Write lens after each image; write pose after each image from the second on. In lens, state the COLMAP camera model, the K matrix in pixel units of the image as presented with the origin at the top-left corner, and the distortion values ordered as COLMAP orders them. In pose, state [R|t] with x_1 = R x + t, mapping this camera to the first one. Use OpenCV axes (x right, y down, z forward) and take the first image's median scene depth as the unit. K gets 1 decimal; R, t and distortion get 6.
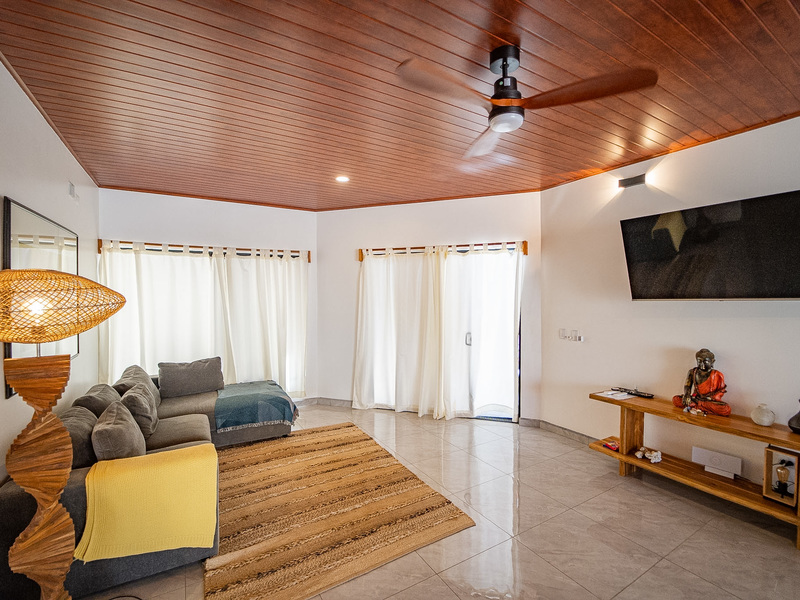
lens RADIAL K [[363.2, 0, 396.1], [0, 363.2, 301.2], [0, 0, 1]] dist [-0.018909, -0.000124]
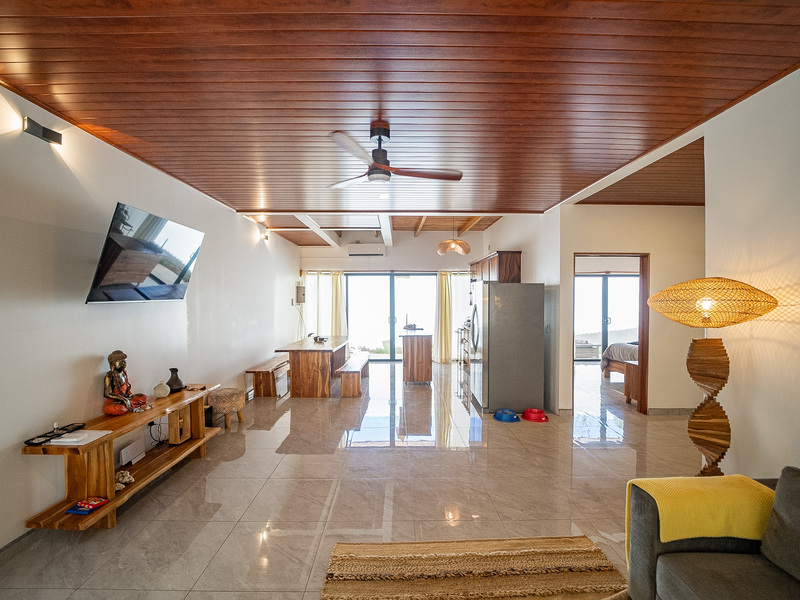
lens RADIAL K [[363.2, 0, 398.8], [0, 363.2, 299.4], [0, 0, 1]] dist [-0.018909, -0.000124]
pose [[-0.862475, 0.000386, 0.506099, -0.321352], [0.008694, 0.999863, 0.014053, -0.017200], [-0.506025, 0.016520, -0.862361, 1.439779]]
